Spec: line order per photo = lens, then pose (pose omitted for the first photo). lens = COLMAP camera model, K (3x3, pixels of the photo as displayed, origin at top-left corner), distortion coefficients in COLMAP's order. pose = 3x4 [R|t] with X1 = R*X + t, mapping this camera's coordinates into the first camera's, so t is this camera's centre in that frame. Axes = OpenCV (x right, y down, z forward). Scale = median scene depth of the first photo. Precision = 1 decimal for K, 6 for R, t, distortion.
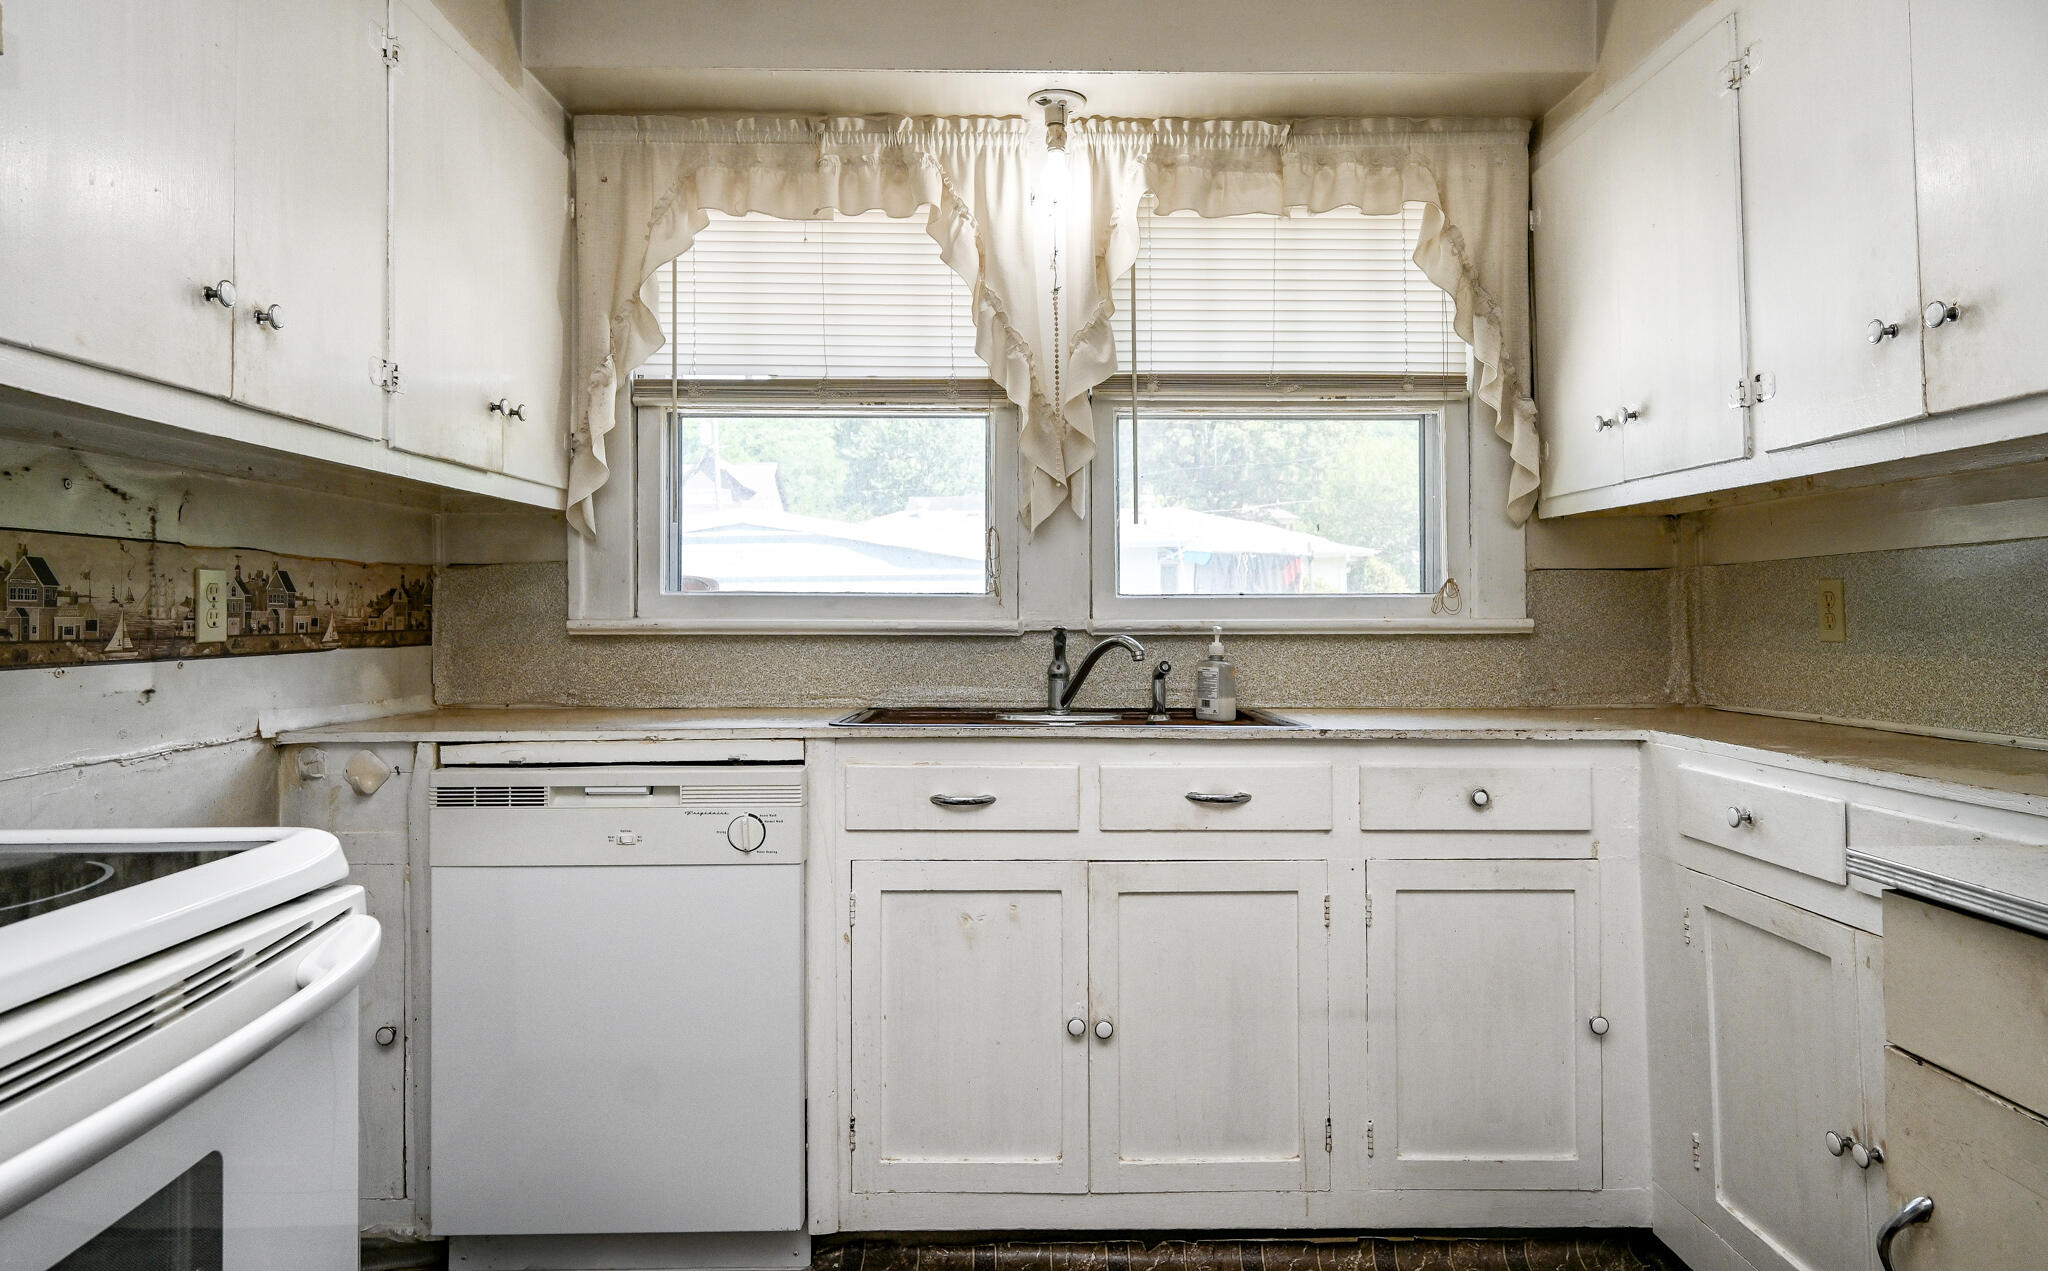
lens RADIAL K [[1250.0, 0, 1026.9], [0, 1250.0, 603.0], [0, 0, 1]] dist [0.001259, -0.000078]
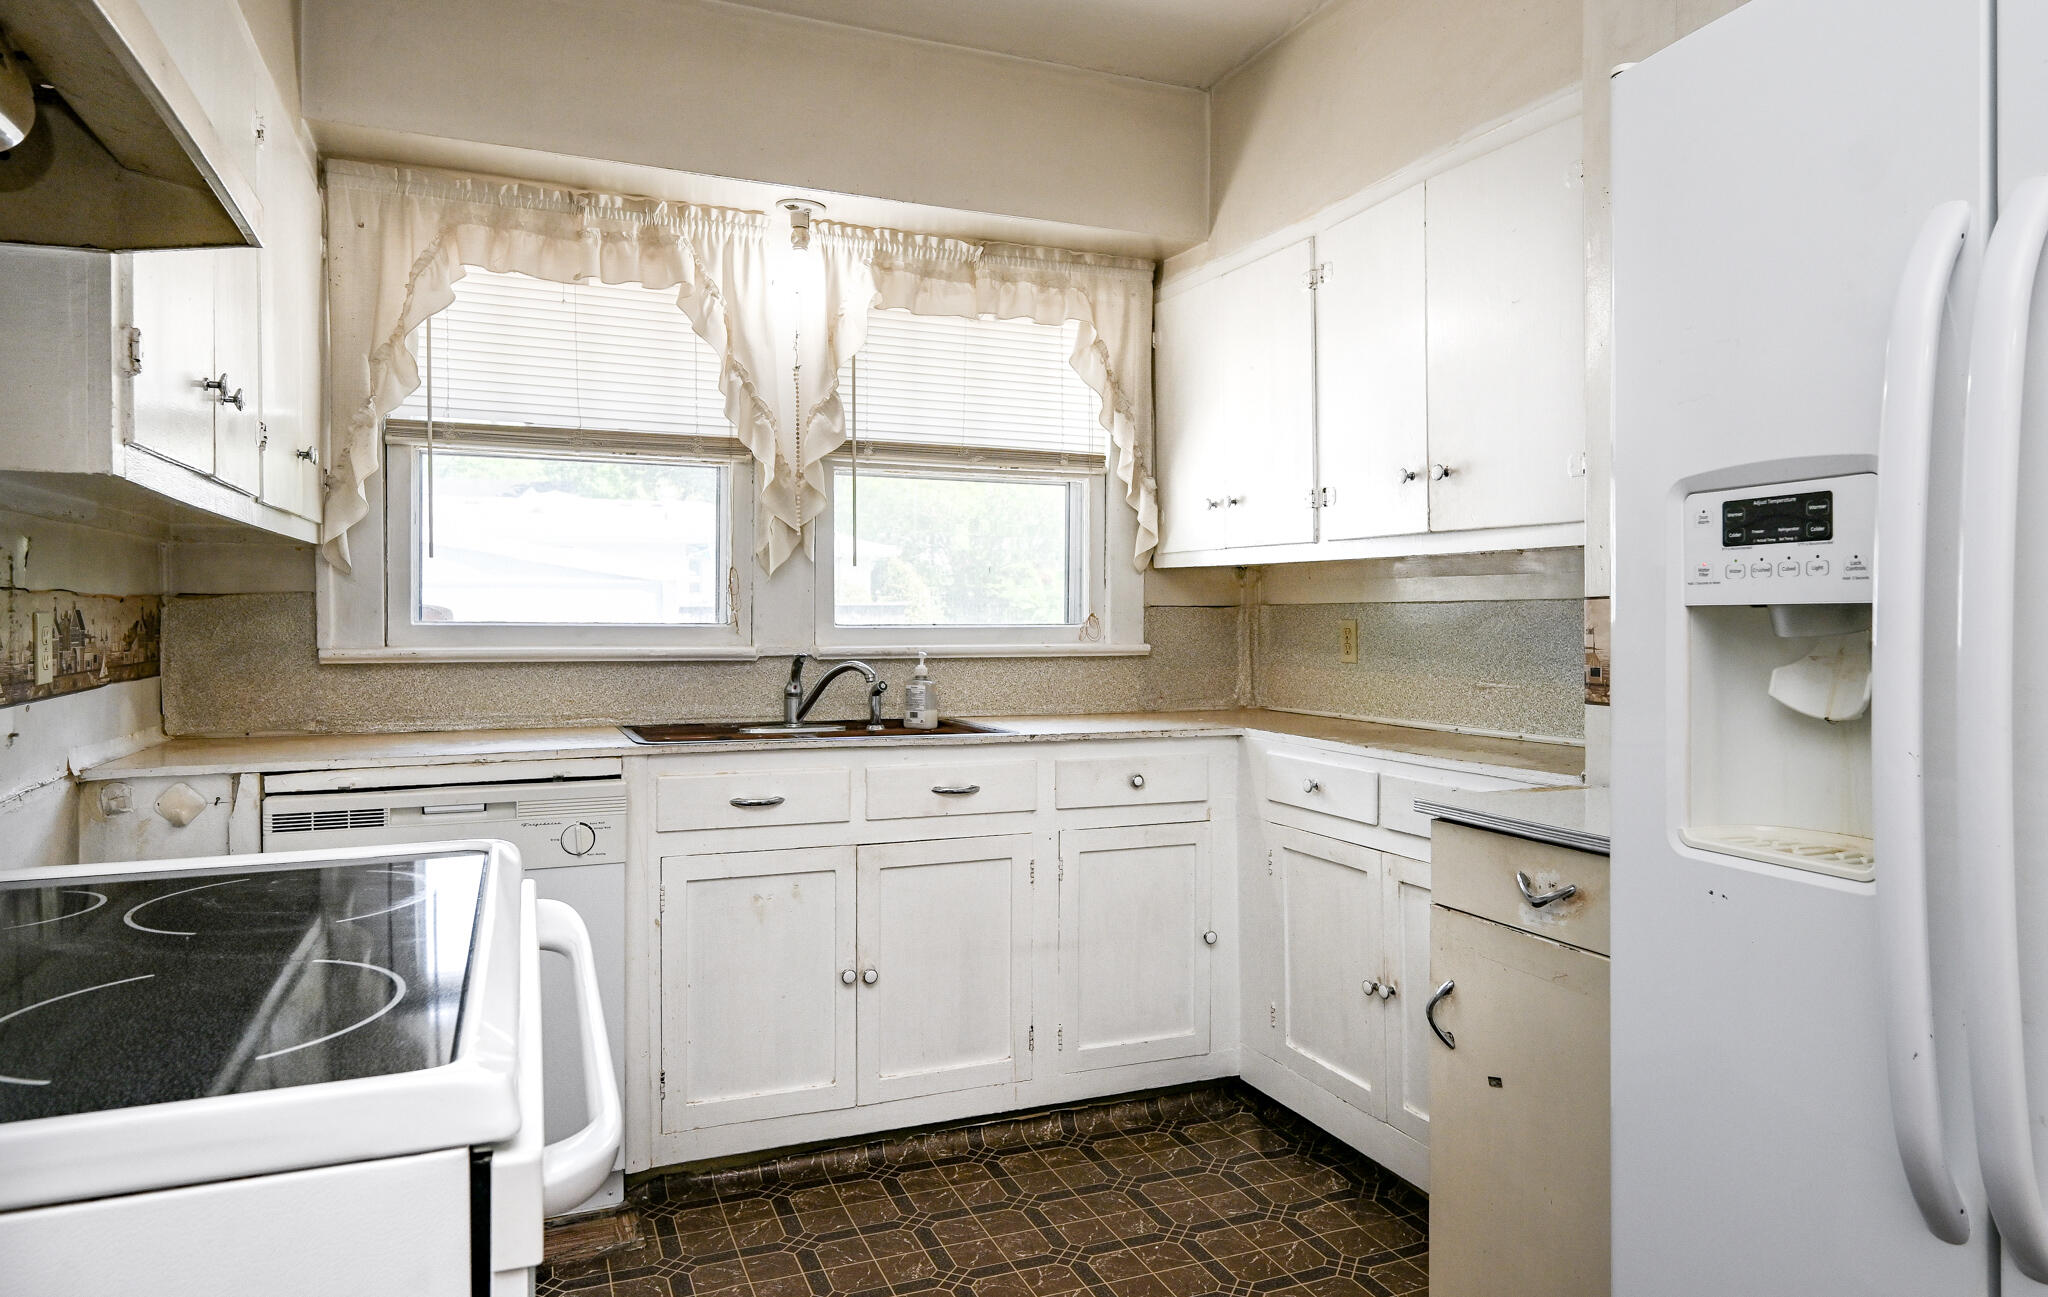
lens RADIAL K [[1264.7, 0, 1024.0], [0, 1264.7, 648.5], [0, 0, 1]] dist [0.001414, 0.001423]
pose [[0.927352, -0.005592, 0.374149, -0.222087], [-0.009409, 0.999224, 0.038255, -0.033407], [-0.374073, -0.038997, 0.926579, -0.189844]]
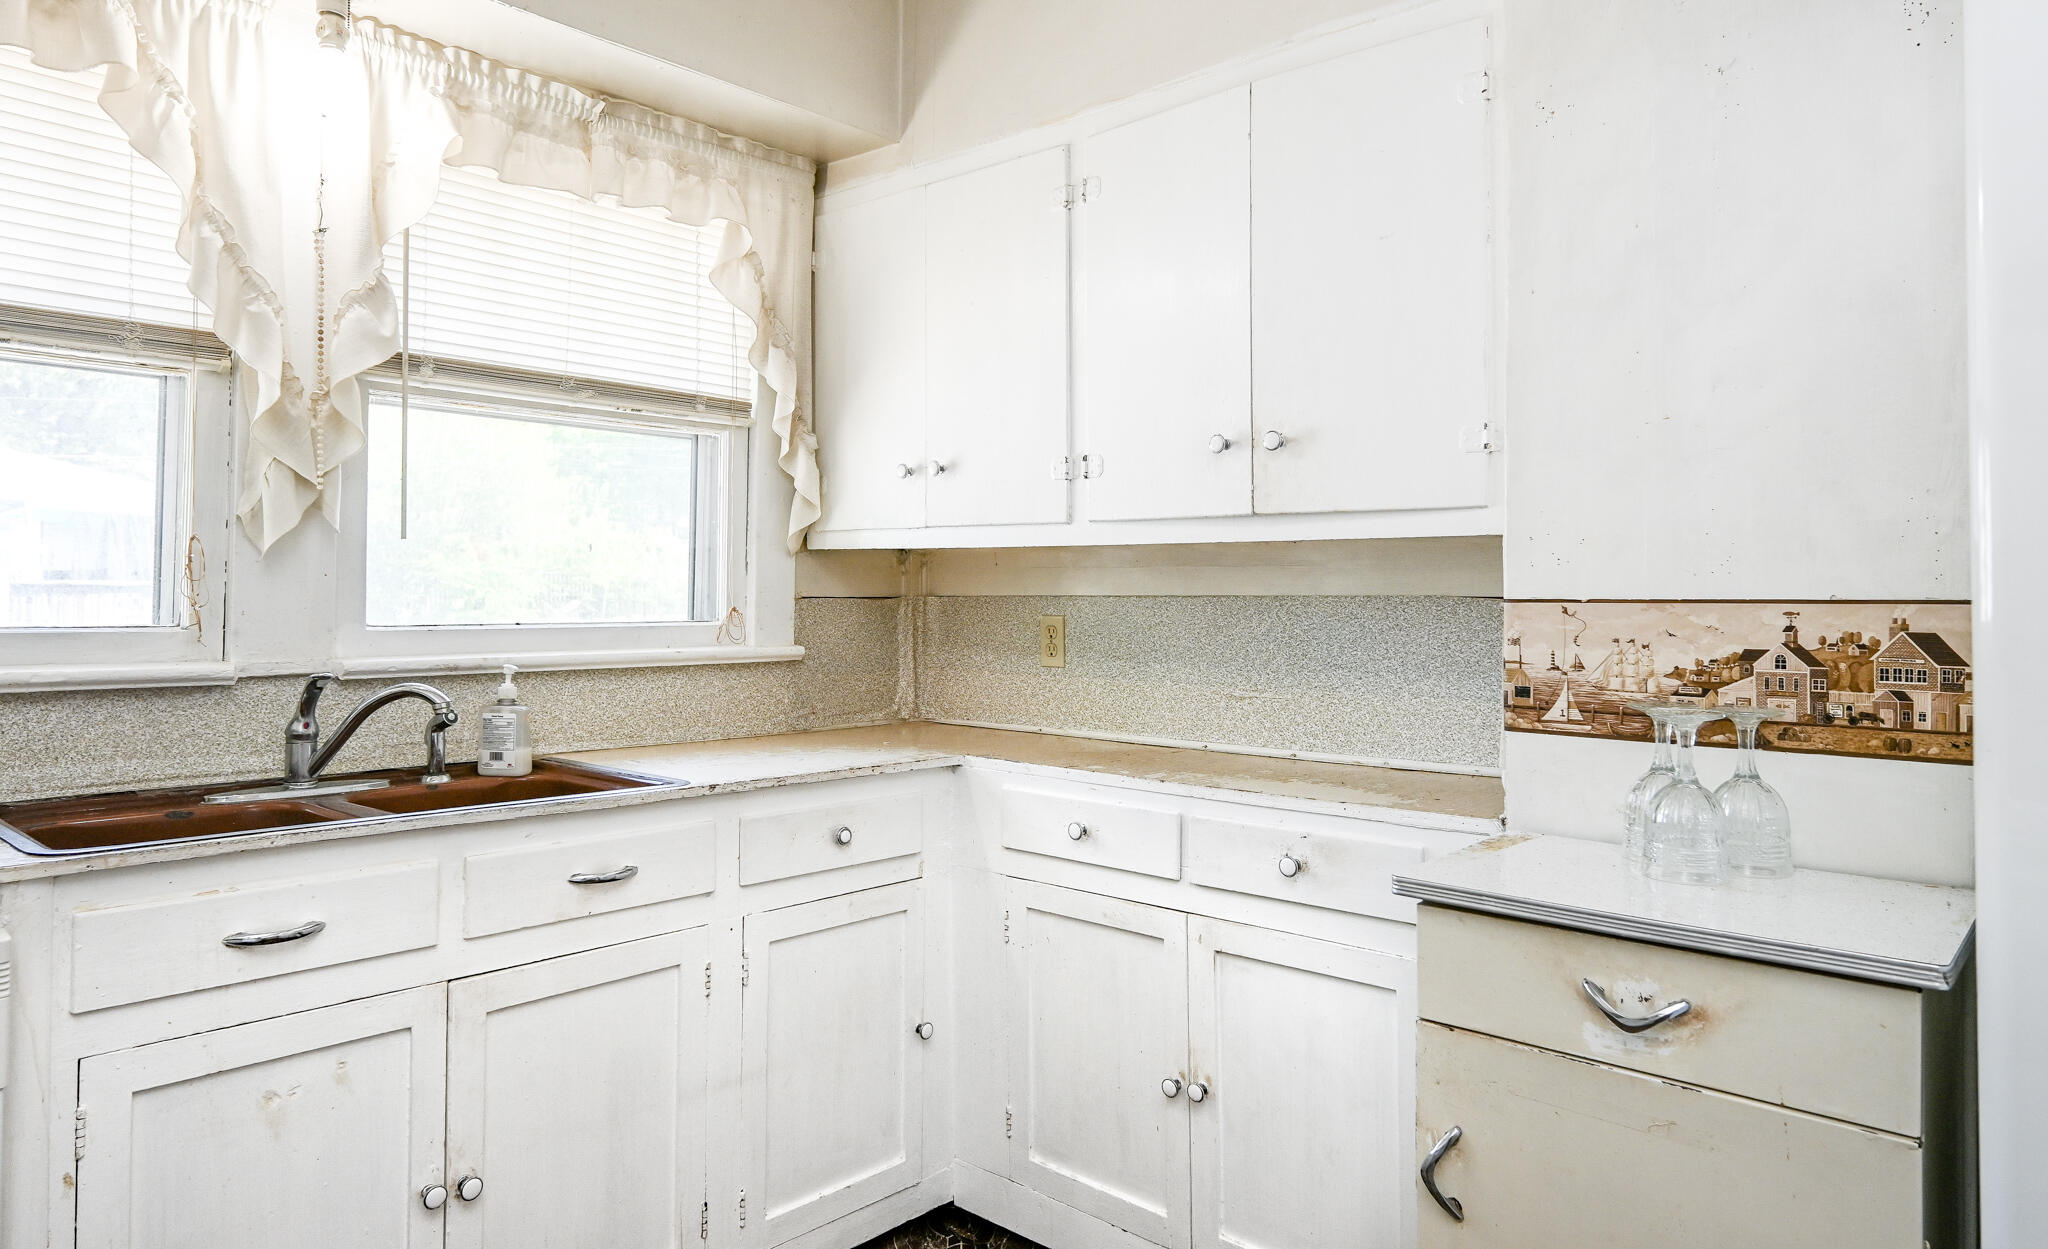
lens RADIAL K [[1259.7, 0, 1026.3], [0, 1259.7, 584.0], [0, 0, 1]] dist [-0.000579, 0.000592]
pose [[0.683801, 0.013327, 0.729547, -0.235875], [-0.017474, 0.999846, -0.001887, -0.040998], [-0.729459, -0.011457, 0.683928, 0.158858]]
